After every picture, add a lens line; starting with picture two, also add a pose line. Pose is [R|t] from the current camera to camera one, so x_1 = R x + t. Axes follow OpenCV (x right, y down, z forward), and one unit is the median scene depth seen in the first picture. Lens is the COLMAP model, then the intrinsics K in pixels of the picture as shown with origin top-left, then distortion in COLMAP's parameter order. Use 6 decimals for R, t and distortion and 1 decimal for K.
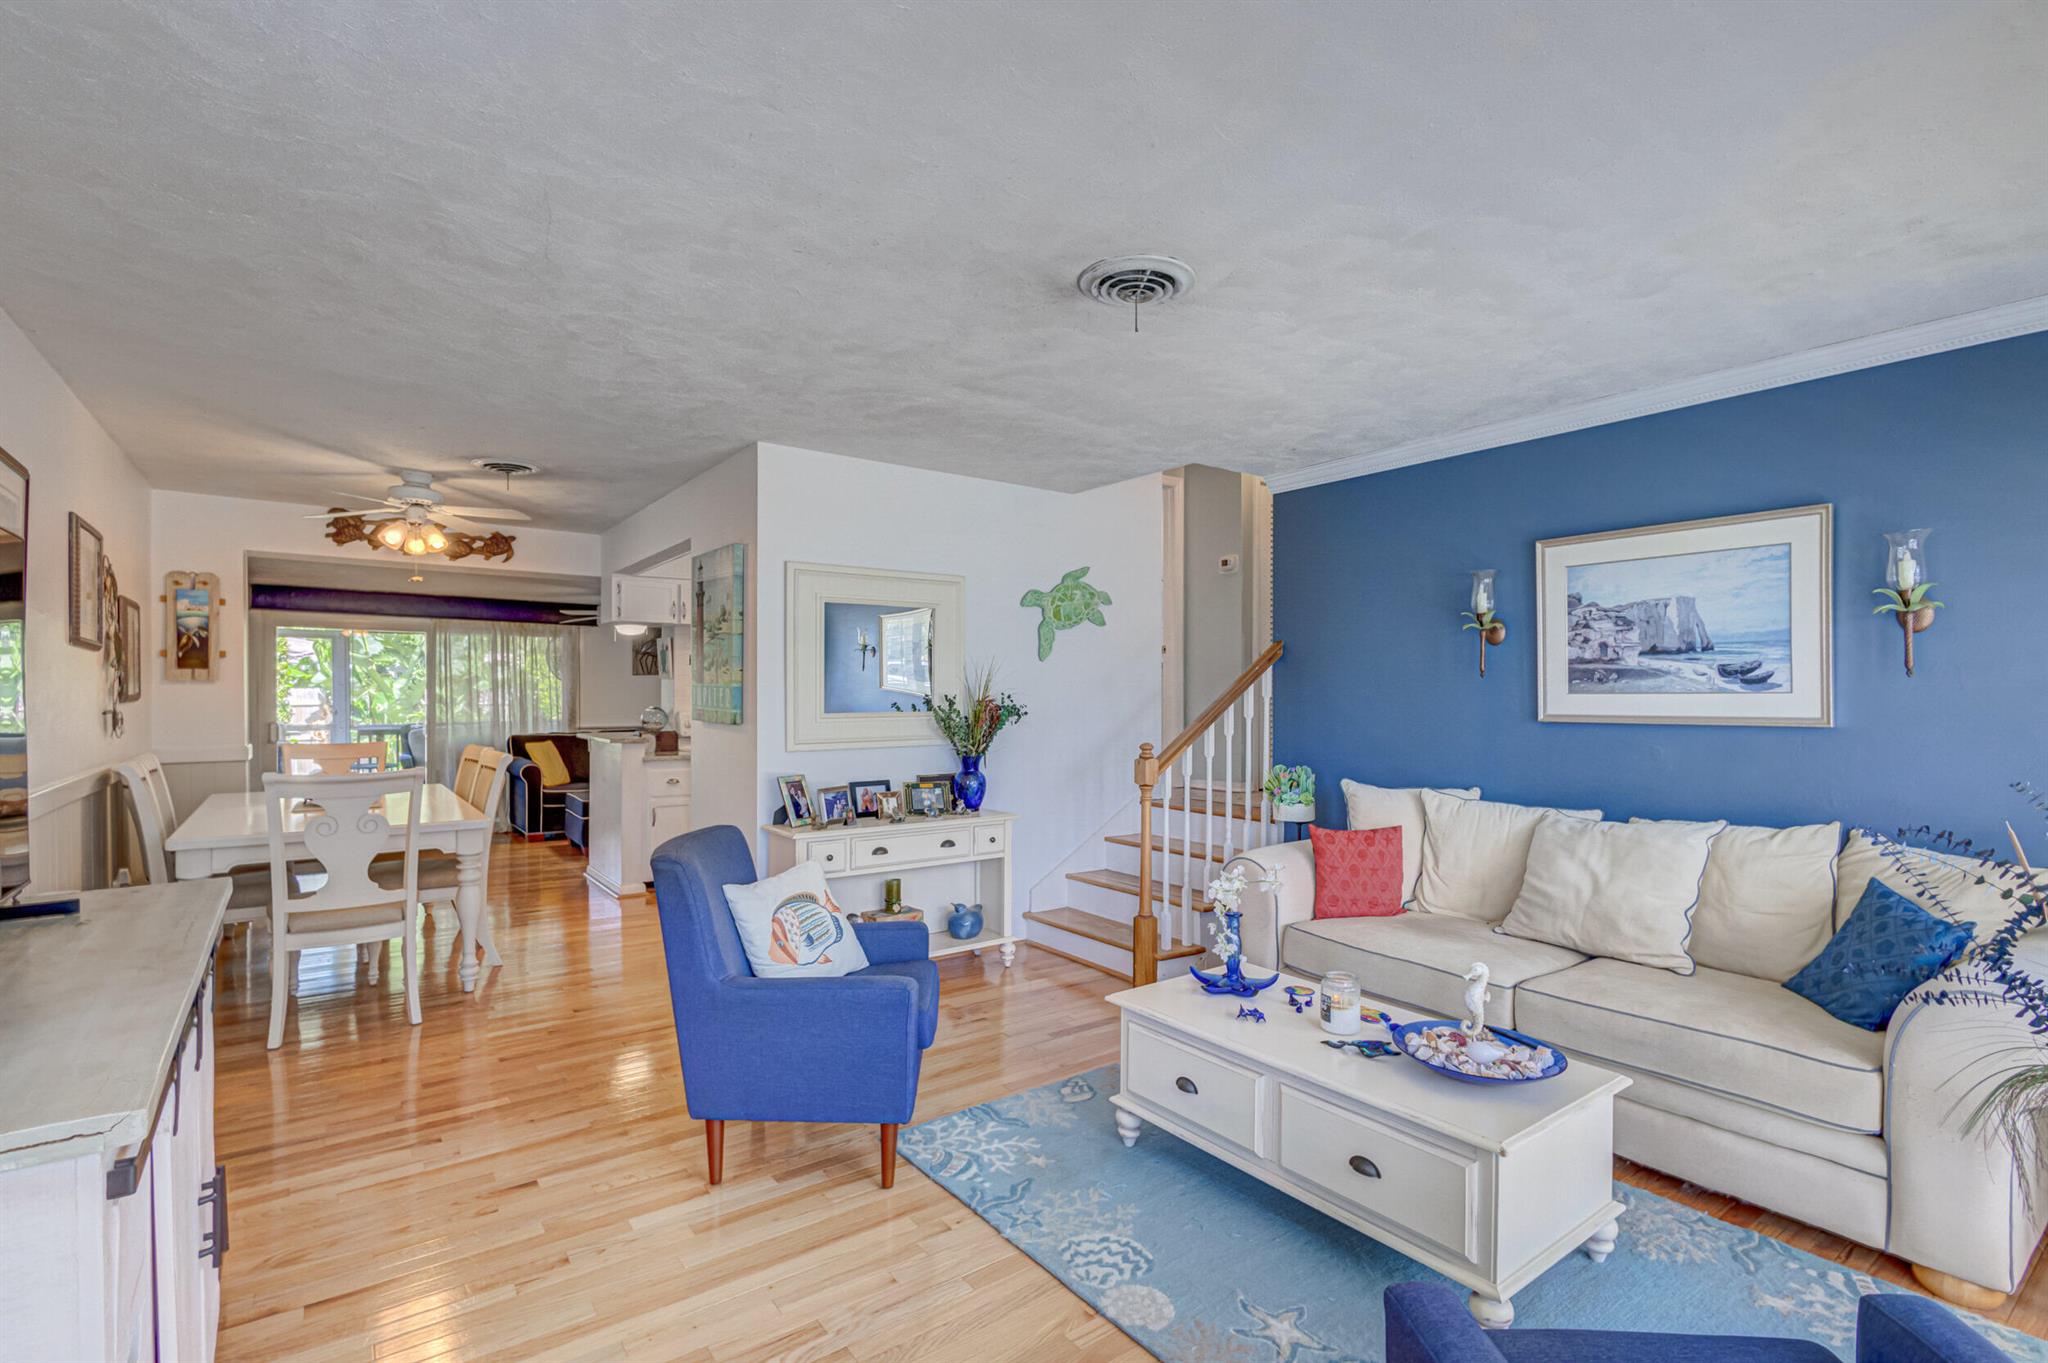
lens RADIAL K [[958.7, 0, 1010.0], [0, 958.7, 692.0], [0, 0, 1]] dist [0.018070, -0.004071]
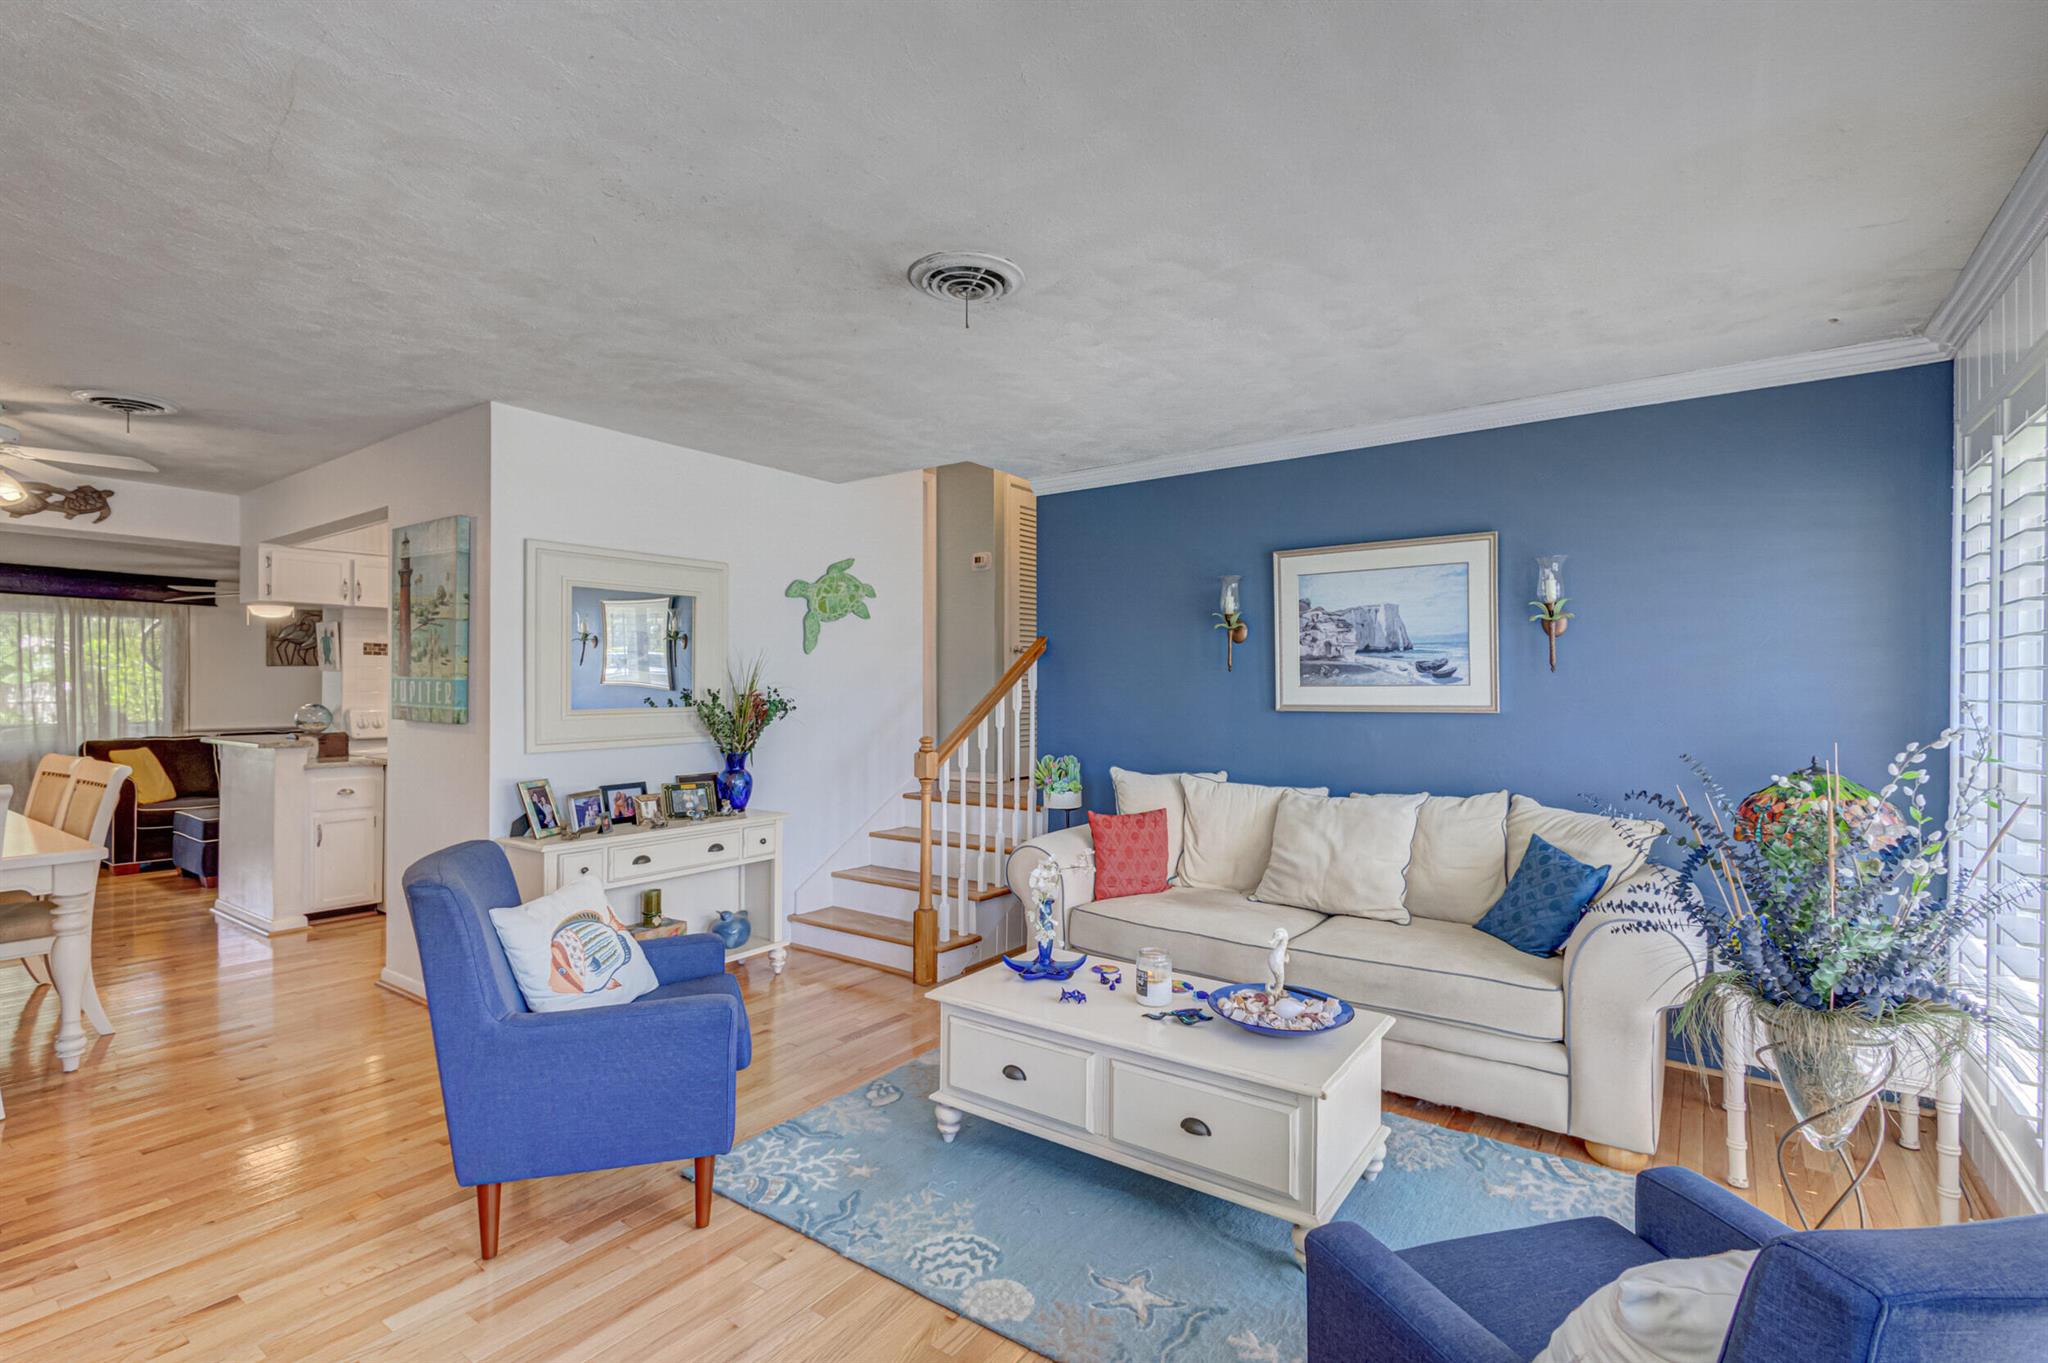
lens RADIAL K [[958.7, 0, 1014.3], [0, 958.7, 675.9], [0, 0, 1]] dist [0.018070, -0.004071]
pose [[0.952137, 0.001427, 0.305668, -0.095771], [0.001568, 0.999953, -0.009553, -0.000338], [-0.305667, 0.009575, 0.952090, 0.022406]]
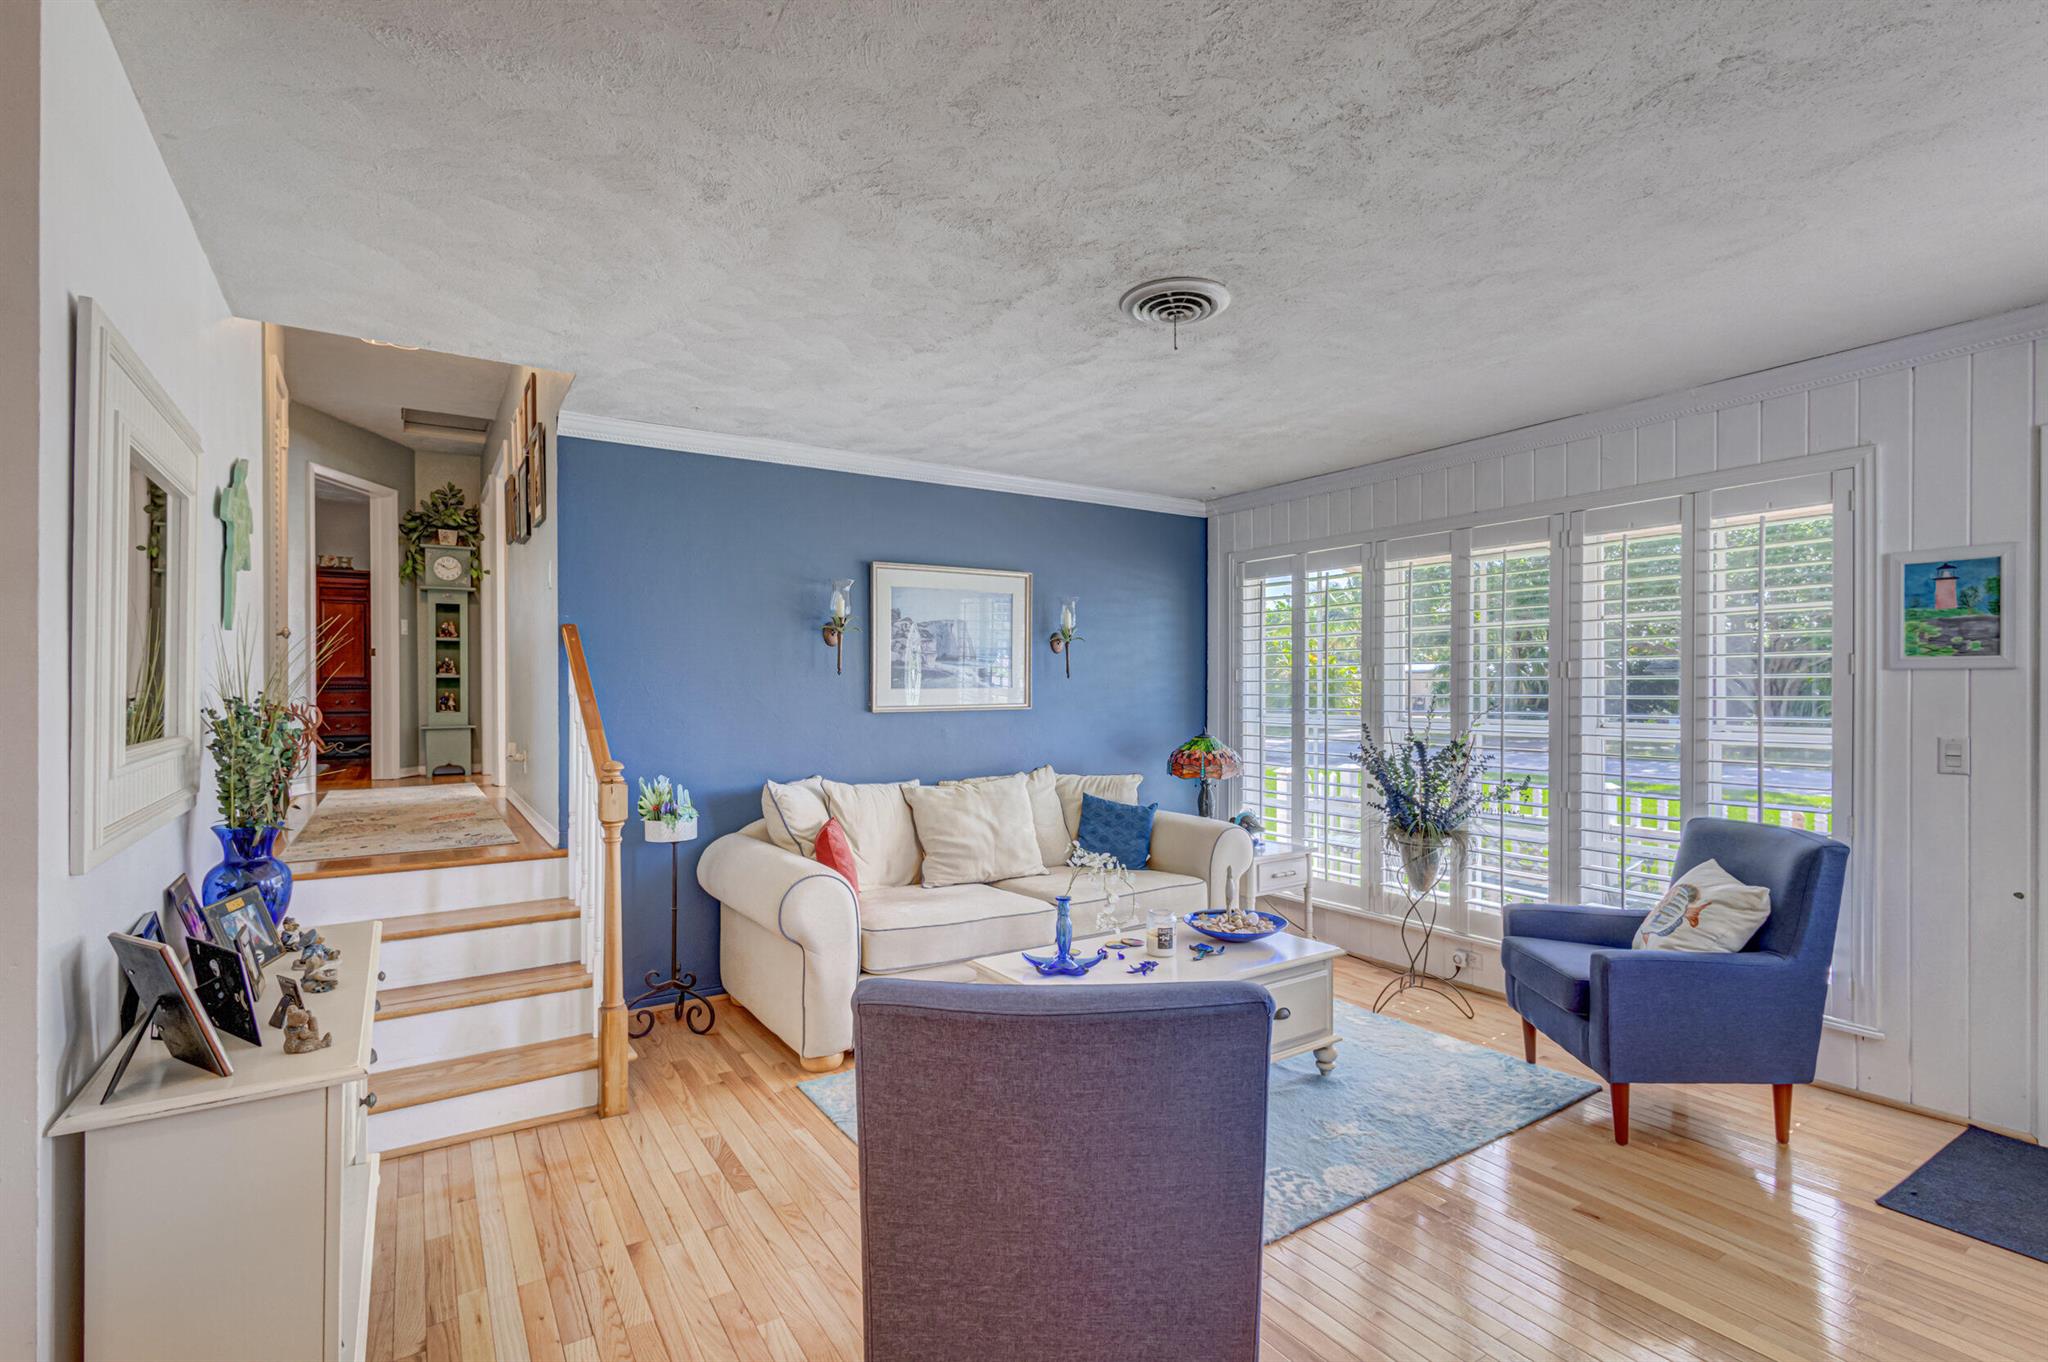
lens RADIAL K [[958.7, 0, 1028.0], [0, 958.7, 693.4], [0, 0, 1]] dist [0.018070, -0.004071]
pose [[0.048586, -0.003931, 0.998811, -0.674255], [0.006659, 0.999971, 0.003612, 0.003786], [-0.998797, 0.006475, 0.048611, 0.812263]]
